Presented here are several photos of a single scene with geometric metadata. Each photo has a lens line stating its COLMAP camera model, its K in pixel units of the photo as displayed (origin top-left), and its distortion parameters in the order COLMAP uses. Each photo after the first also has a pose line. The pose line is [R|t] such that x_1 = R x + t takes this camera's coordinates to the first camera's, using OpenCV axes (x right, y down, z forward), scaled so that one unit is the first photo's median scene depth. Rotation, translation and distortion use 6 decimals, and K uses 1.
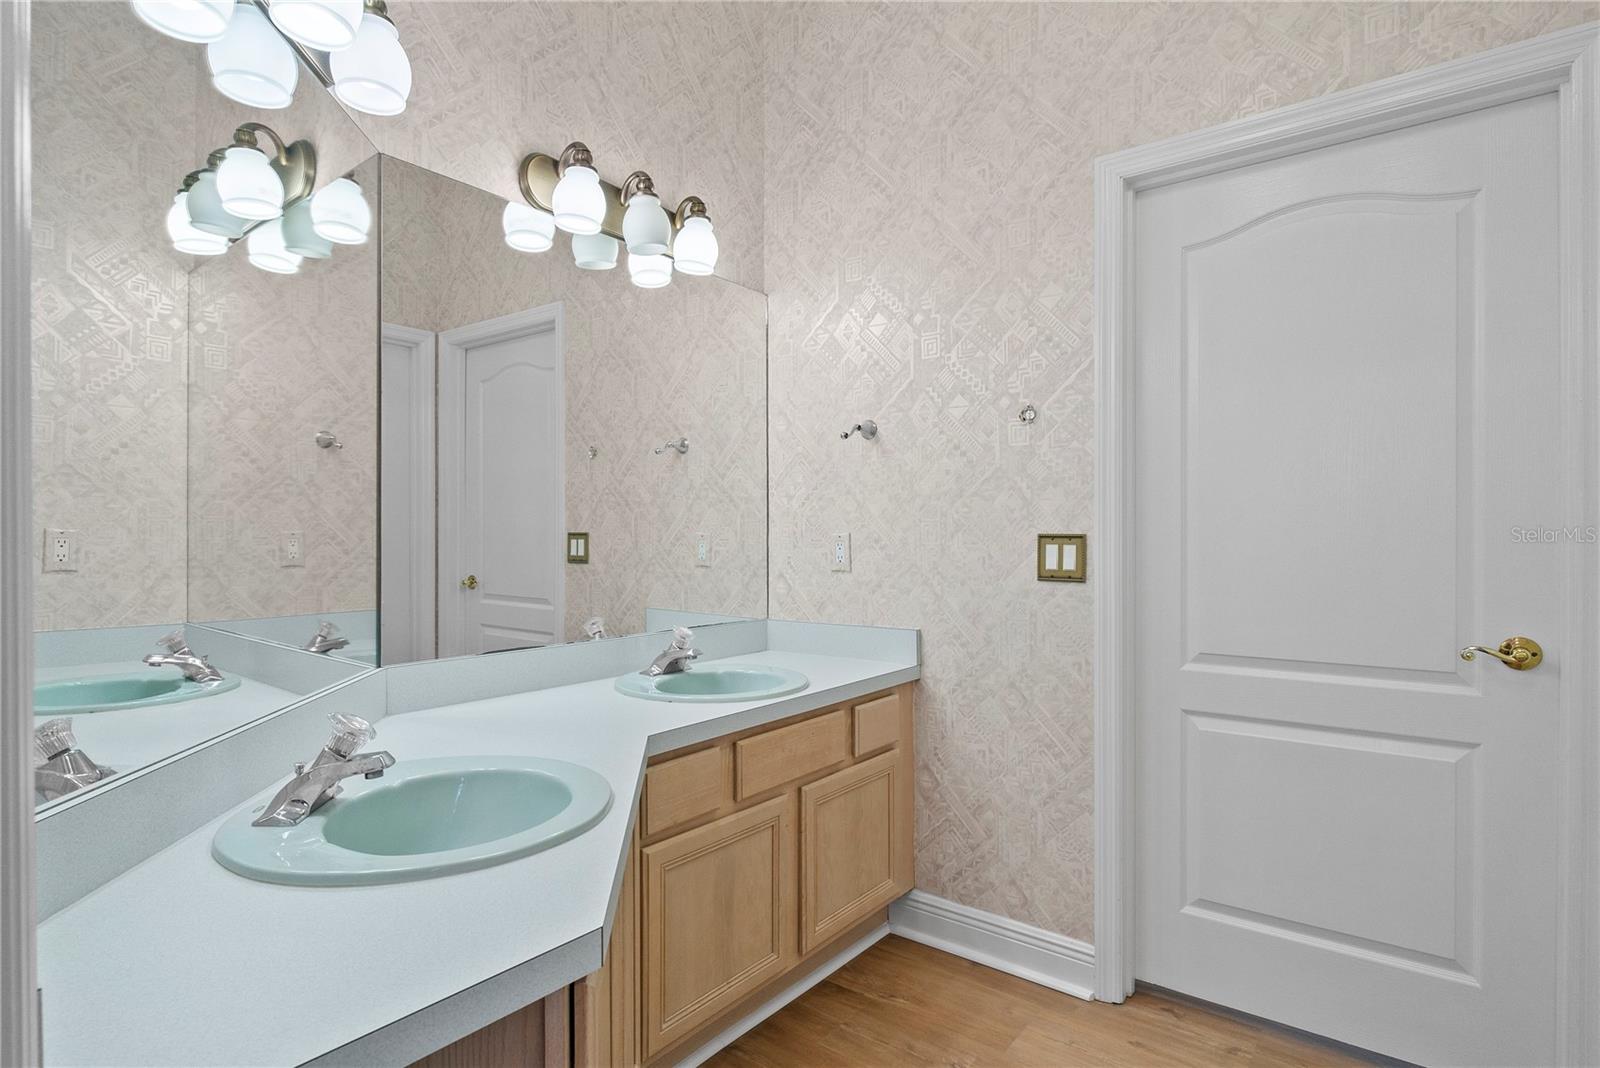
lens RADIAL K [[830.0, 0, 793.3], [0, 830.0, 536.1], [0, 0, 1]] dist [-0.002093, -0.000357]
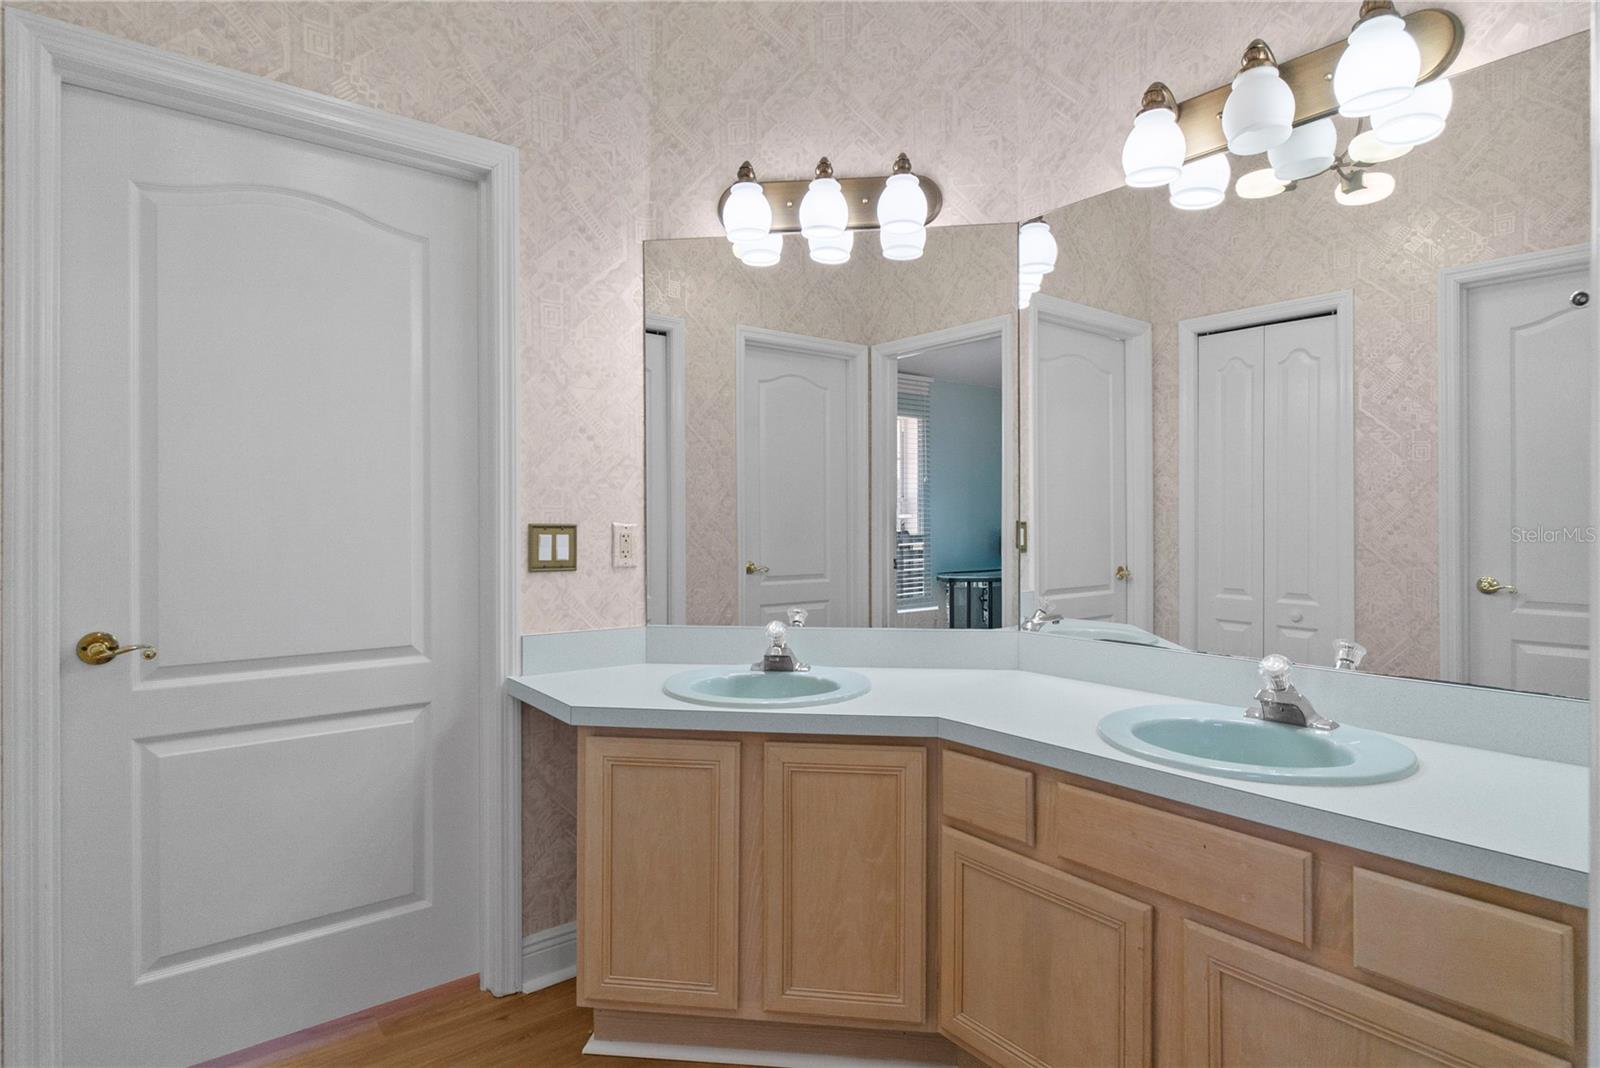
lens RADIAL K [[850.8, 0, 800.7], [0, 850.8, 524.1], [0, 0, 1]] dist [-0.004463, -0.001348]
pose [[0.241411, -0.002869, 0.970419, -0.224206], [0.008658, 0.999962, 0.000802, -0.000333], [-0.970384, 0.008208, 0.241427, 0.181989]]
